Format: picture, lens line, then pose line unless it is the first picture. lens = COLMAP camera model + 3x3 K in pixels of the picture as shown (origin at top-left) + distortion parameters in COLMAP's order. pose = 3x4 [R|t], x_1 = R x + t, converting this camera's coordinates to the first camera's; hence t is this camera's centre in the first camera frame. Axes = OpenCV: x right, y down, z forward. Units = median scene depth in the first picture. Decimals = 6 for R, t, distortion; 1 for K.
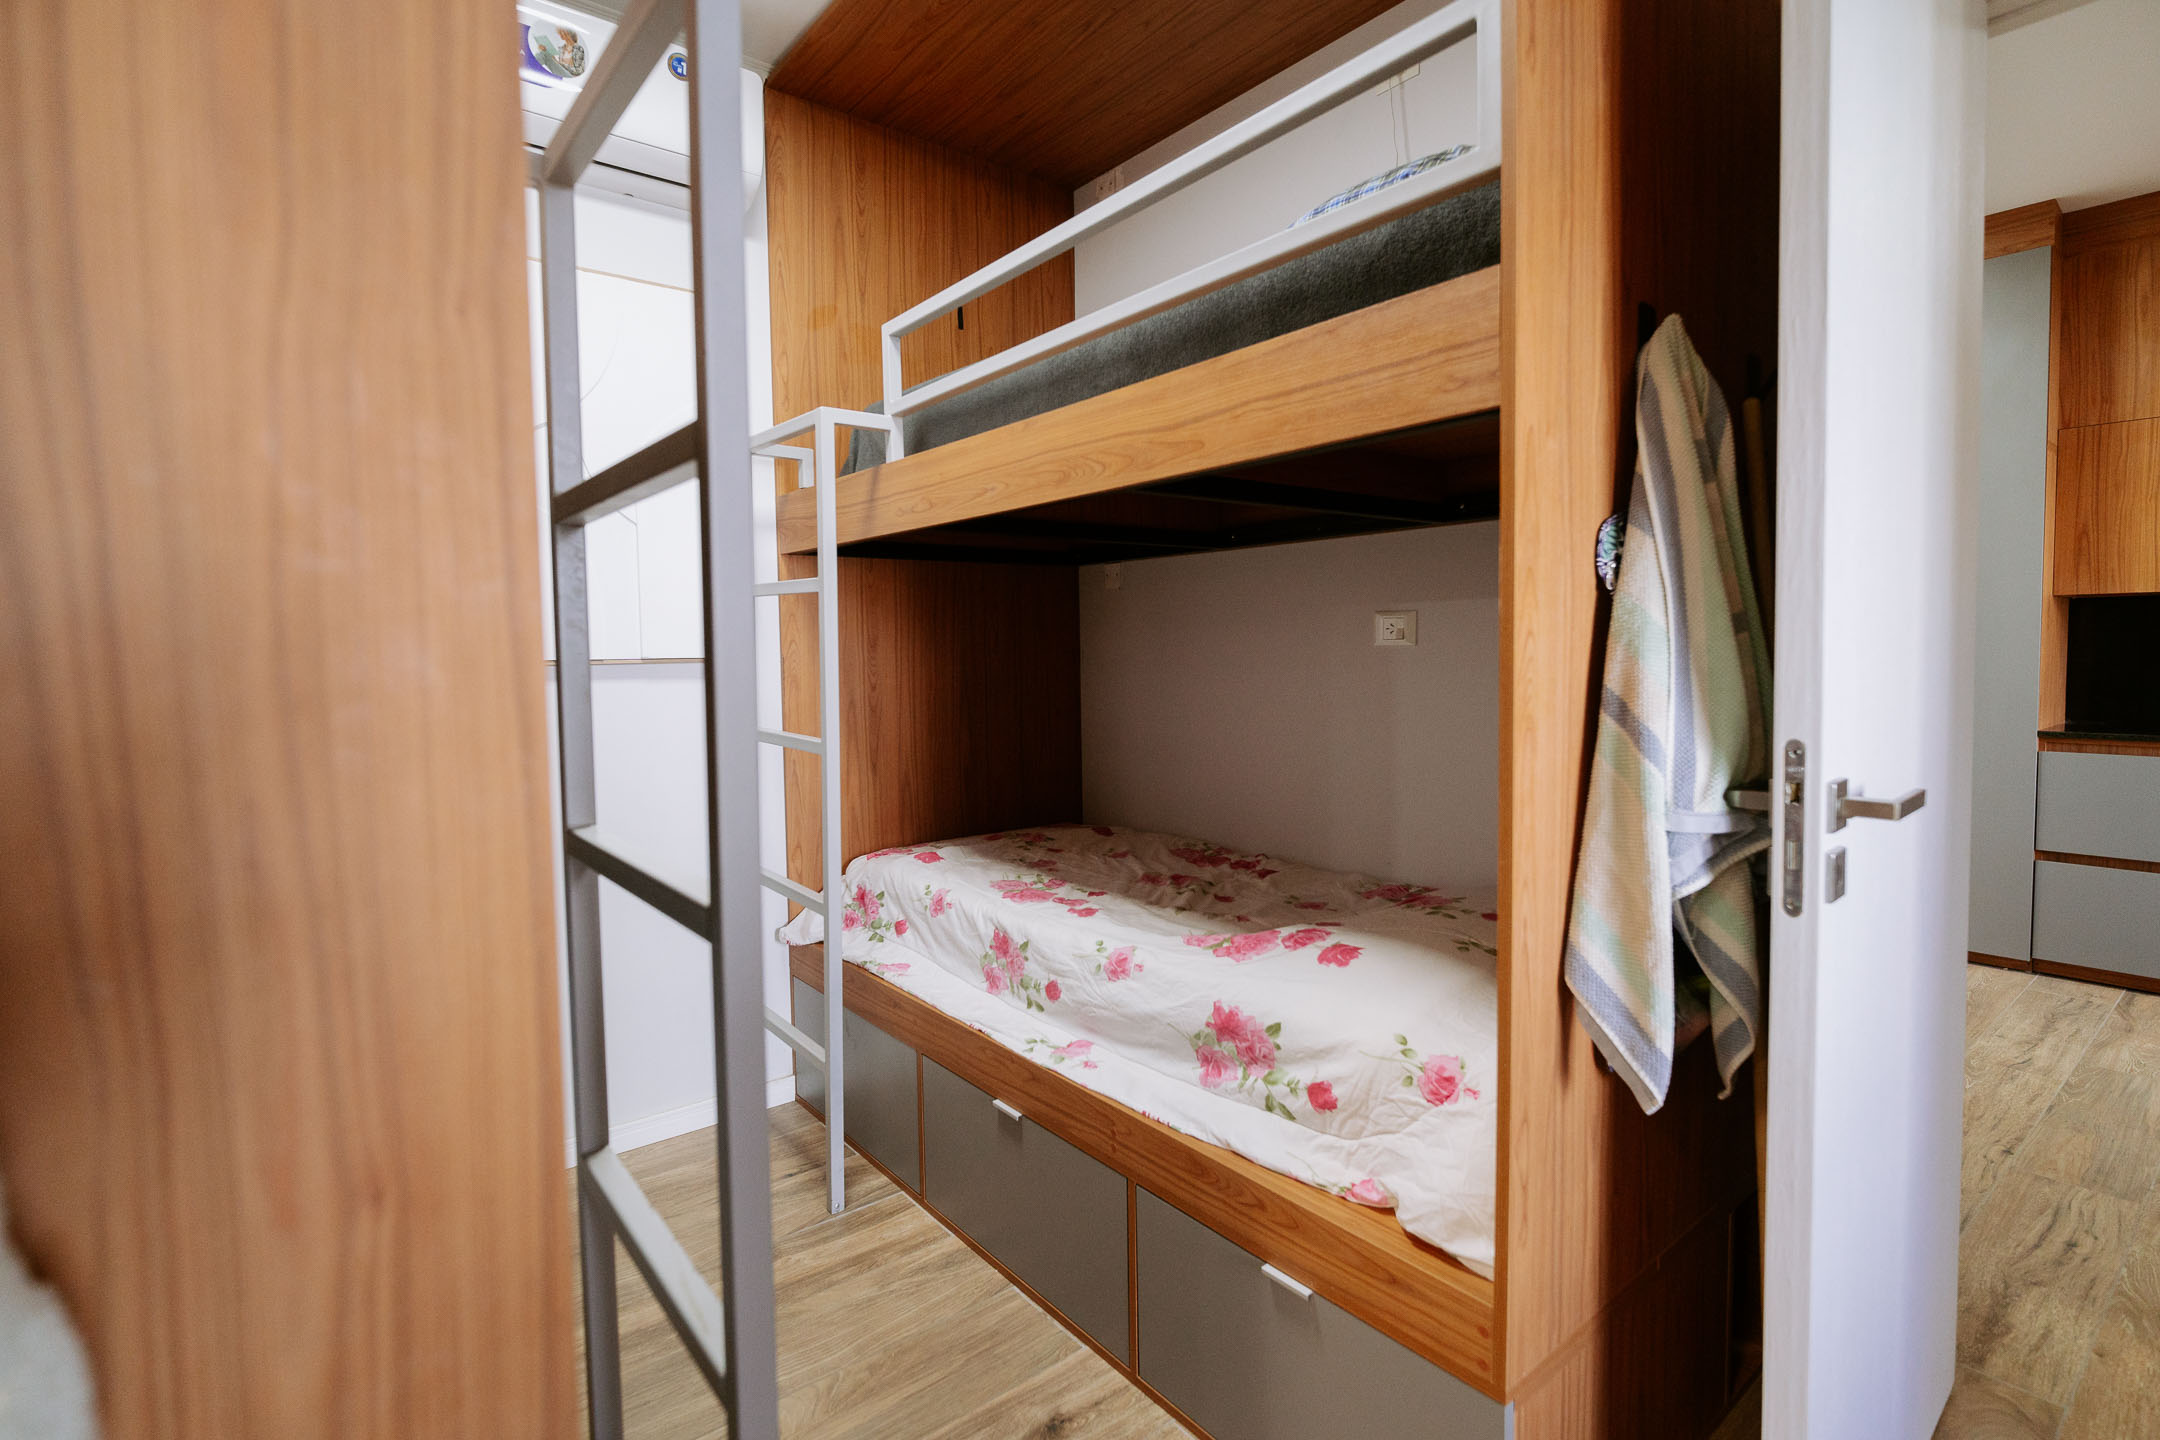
lens RADIAL K [[1031.7, 0, 1118.1], [0, 1031.7, 694.4], [0, 0, 1]] dist [0.022442, -0.002154]
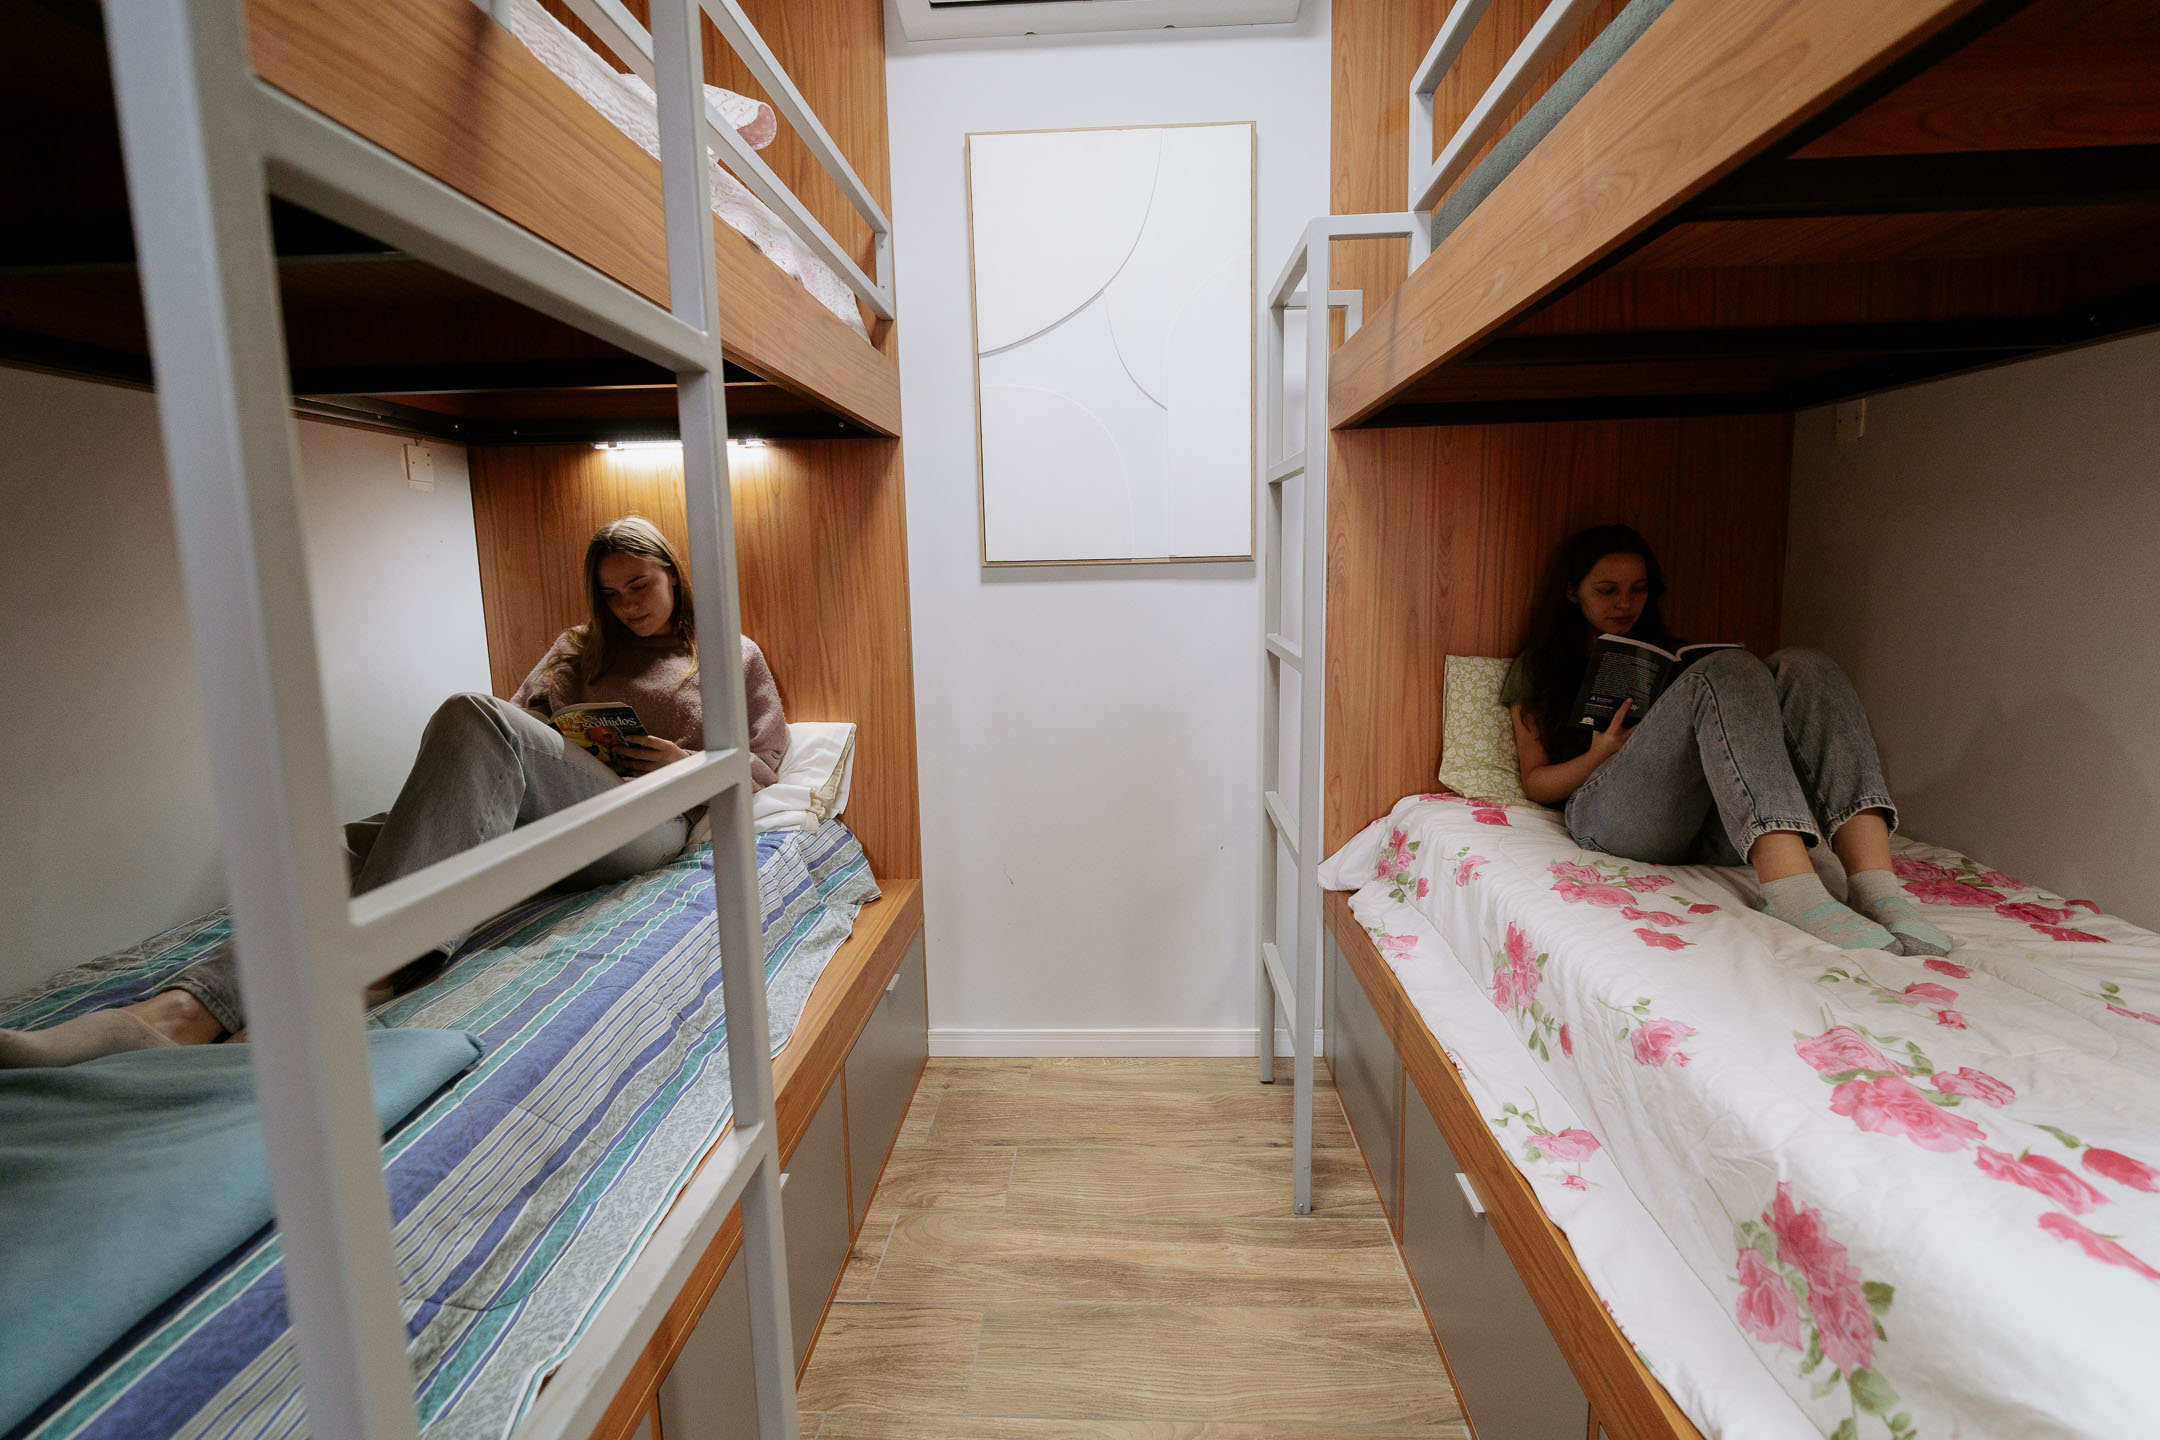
lens RADIAL K [[1031.7, 0, 1091.0], [0, 1031.7, 708.5], [0, 0, 1]] dist [0.022442, -0.002154]
pose [[0.749513, 0.085443, -0.656453, 0.127342], [-0.020758, 0.994181, 0.105701, 0.005990], [0.661665, -0.065597, 0.746925, 0.302119]]
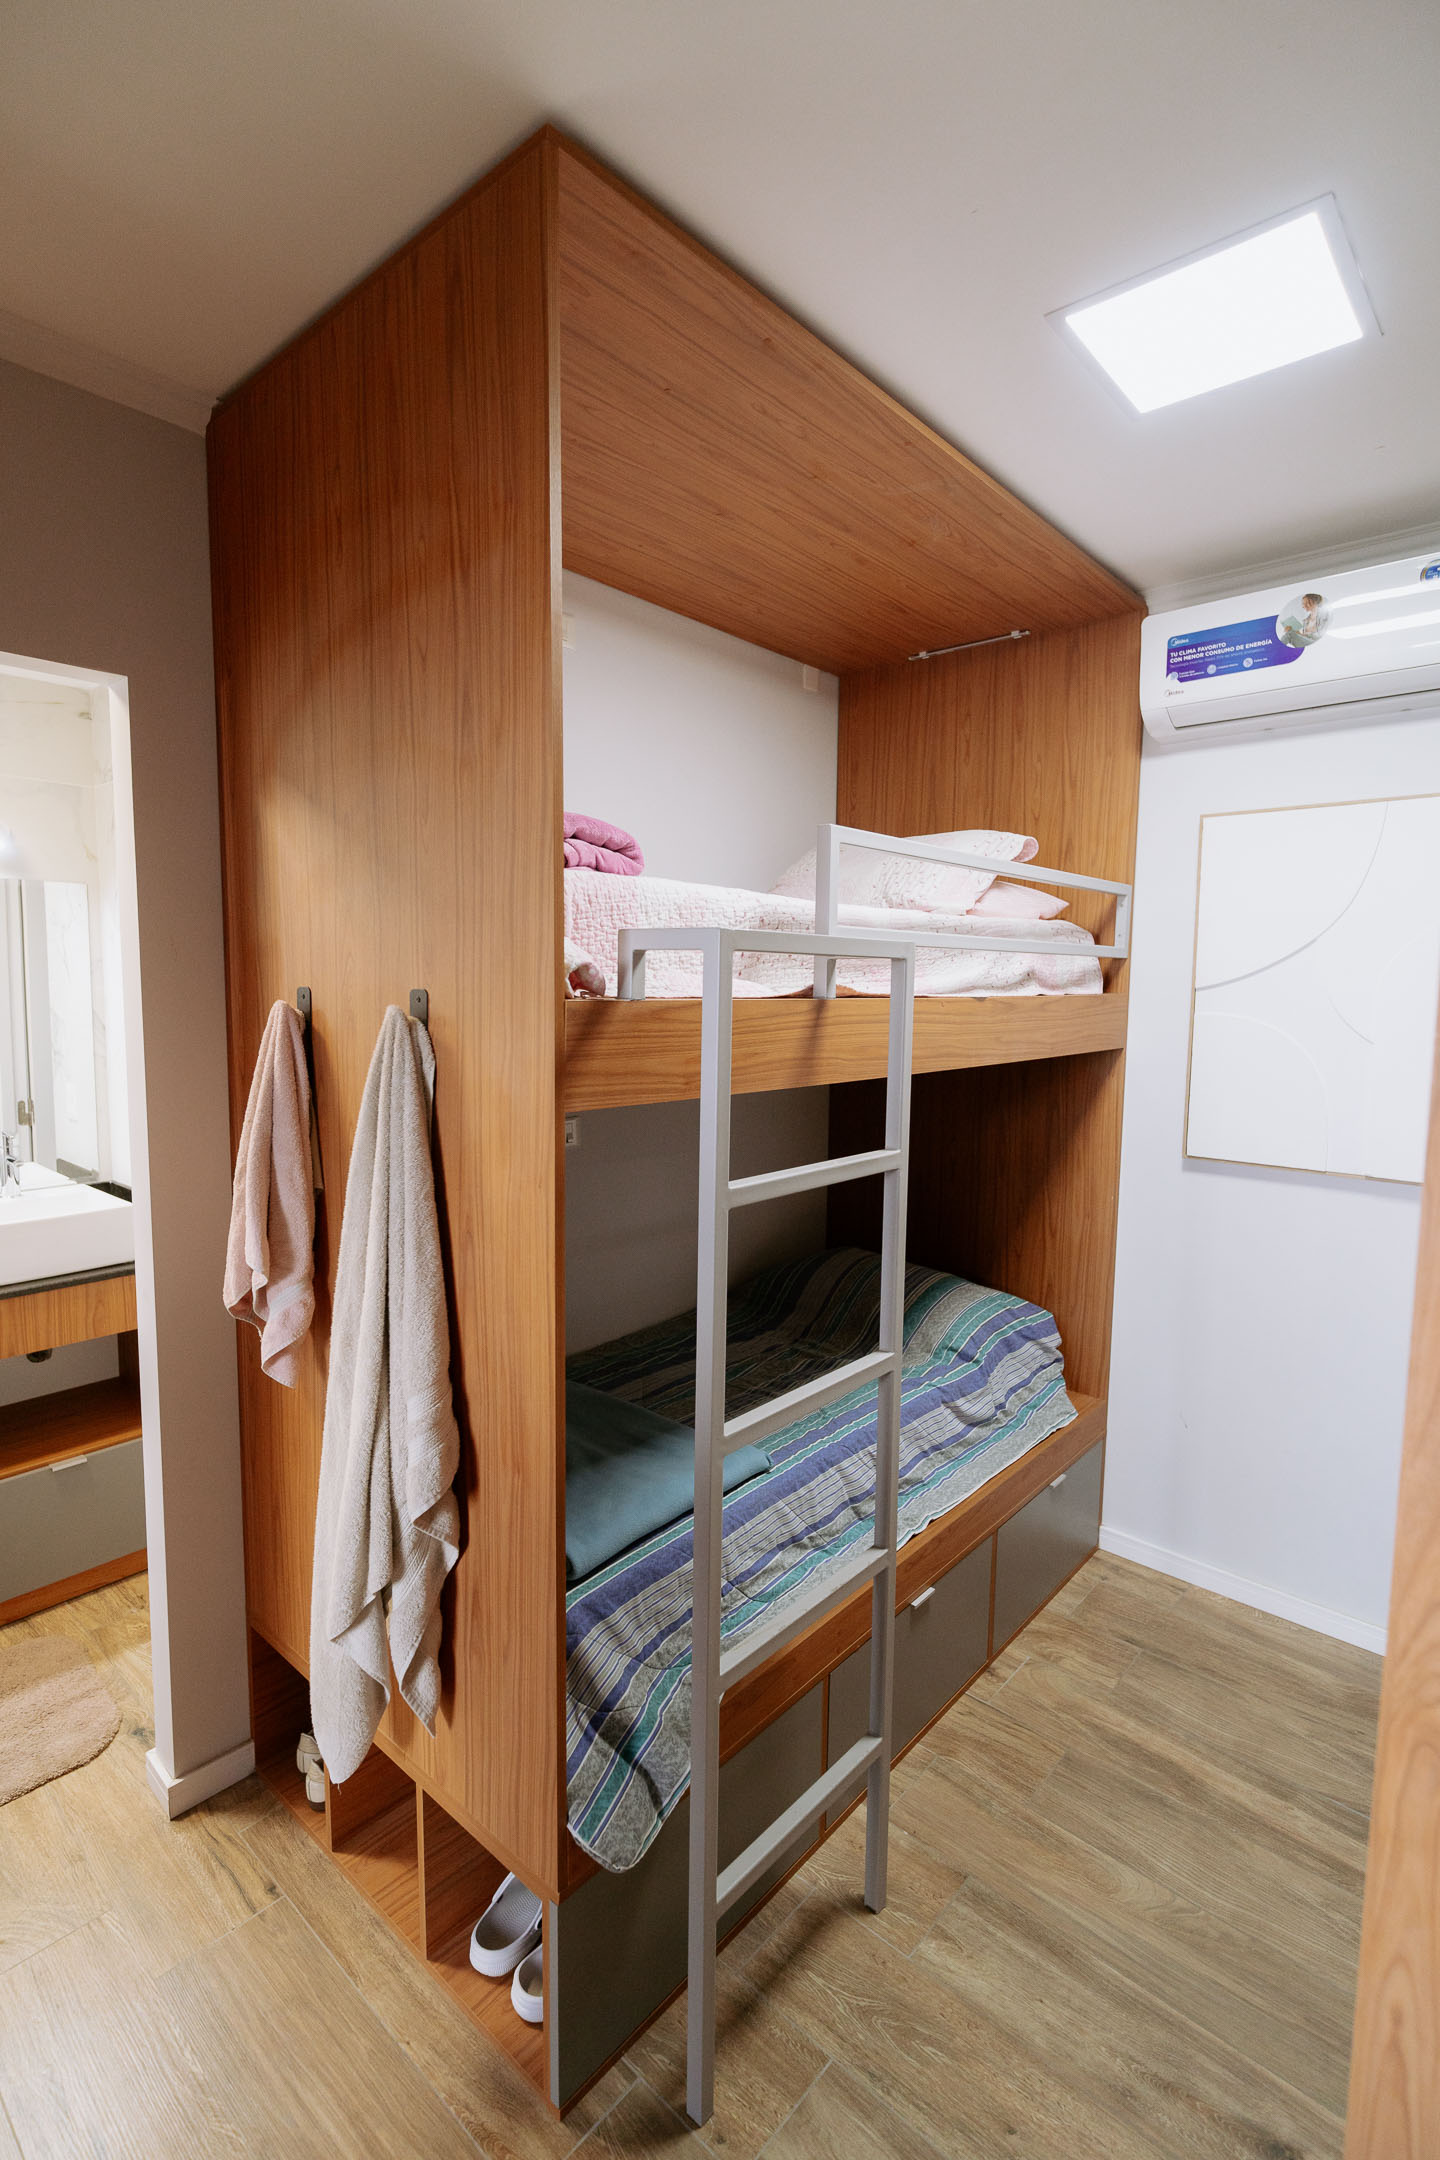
lens RADIAL K [[1031.7, 0, 711.5], [0, 1031.7, 1084.3], [0, 0, 1]] dist [0.022442, -0.002154]
pose [[0.163024, 0.111563, -0.980294, 0.511124], [-0.055864, 0.993036, 0.103723, -0.233929], [0.985039, 0.037854, 0.168121, 0.235144]]
